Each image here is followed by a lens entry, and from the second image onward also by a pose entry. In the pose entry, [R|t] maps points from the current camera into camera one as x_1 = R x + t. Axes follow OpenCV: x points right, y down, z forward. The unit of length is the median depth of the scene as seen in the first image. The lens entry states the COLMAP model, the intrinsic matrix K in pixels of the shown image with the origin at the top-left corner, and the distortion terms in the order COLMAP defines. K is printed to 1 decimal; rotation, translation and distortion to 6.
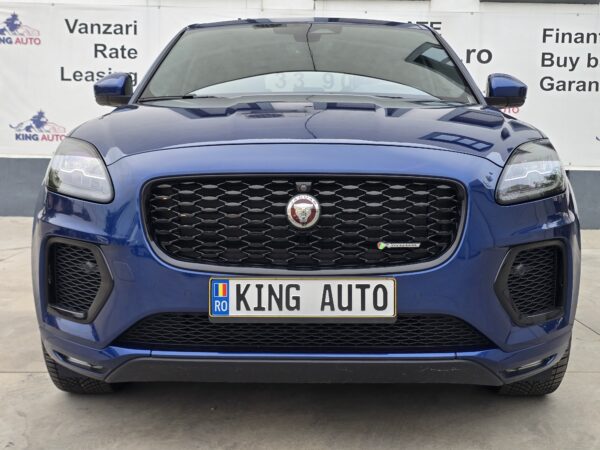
lens RADIAL K [[810.4, 0, 300.5], [0, 810.4, 214.2], [0, 0, 1]] dist [0.065632, 0.000000]
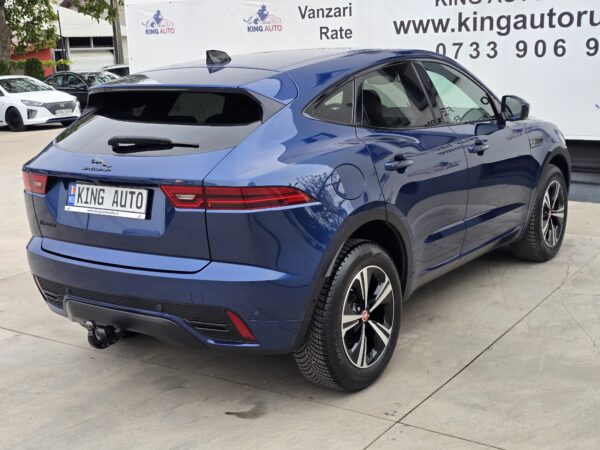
lens RADIAL K [[810.4, 0, 305.9], [0, 810.4, 226.5], [0, 0, 1]] dist [0.065632, 0.000000]
pose [[0.825079, 0.079273, -0.559429, 0.384748], [-0.006234, 0.991326, 0.131281, -0.083110], [0.564983, -0.104830, 0.818416, 0.039707]]
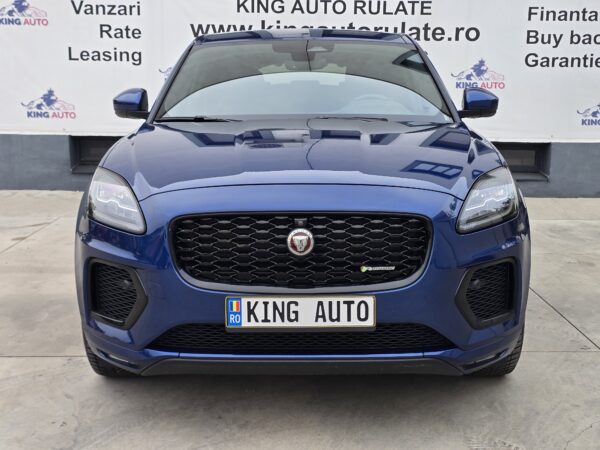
lens RADIAL K [[810.4, 0, 302.9], [0, 810.4, 223.7], [0, 0, 1]] dist [0.065632, 0.000000]
pose [[0.999955, -0.008051, 0.004924, 0.000356], [0.007626, 0.996689, 0.080947, -0.037327], [-0.005560, -0.080905, 0.996706, -0.064889]]
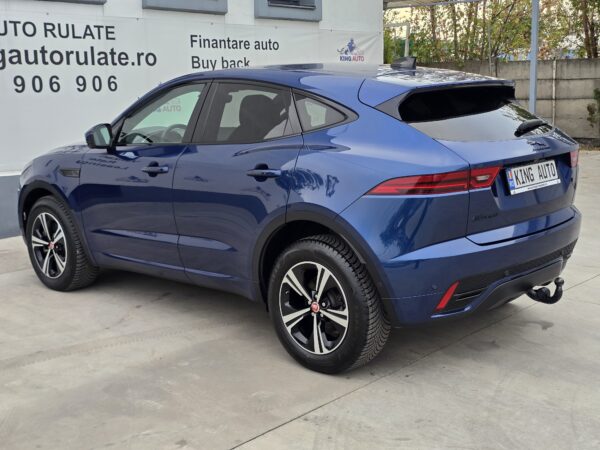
lens RADIAL K [[810.4, 0, 301.6], [0, 810.4, 225.8], [0, 0, 1]] dist [0.065632, 0.000000]
pose [[0.682113, -0.157069, 0.714179, -0.454607], [0.101059, 0.987536, 0.120667, -0.084385], [-0.724230, -0.010135, 0.689484, 0.096055]]
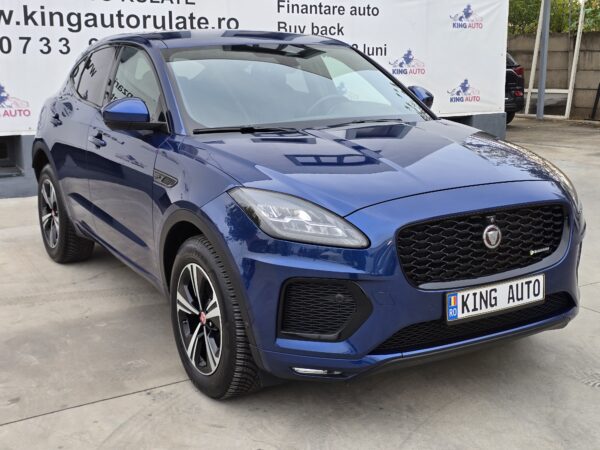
lens RADIAL K [[810.4, 0, 306.0], [0, 810.4, 218.7], [0, 0, 1]] dist [0.065632, 0.000000]
pose [[0.853350, -0.120962, 0.507112, -0.281453], [0.064459, 0.989728, 0.127610, -0.067332], [-0.517339, -0.076208, 0.852381, -0.011541]]
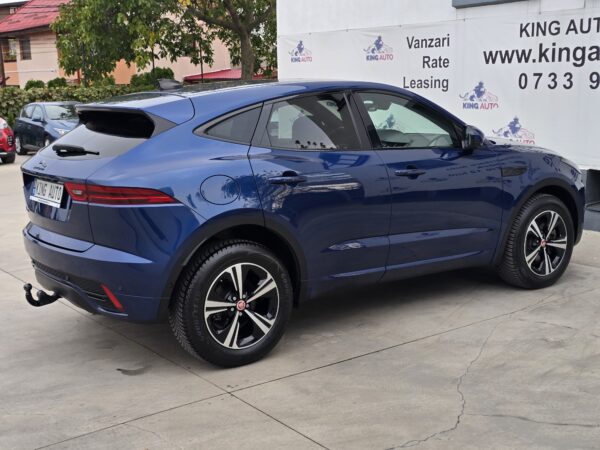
lens RADIAL K [[810.4, 0, 301.5], [0, 810.4, 225.5], [0, 0, 1]] dist [0.065632, 0.000000]
pose [[0.587921, 0.117991, -0.800267, 0.625666], [-0.047093, 0.992619, 0.111755, -0.088520], [0.807546, -0.028016, 0.589139, 0.151100]]
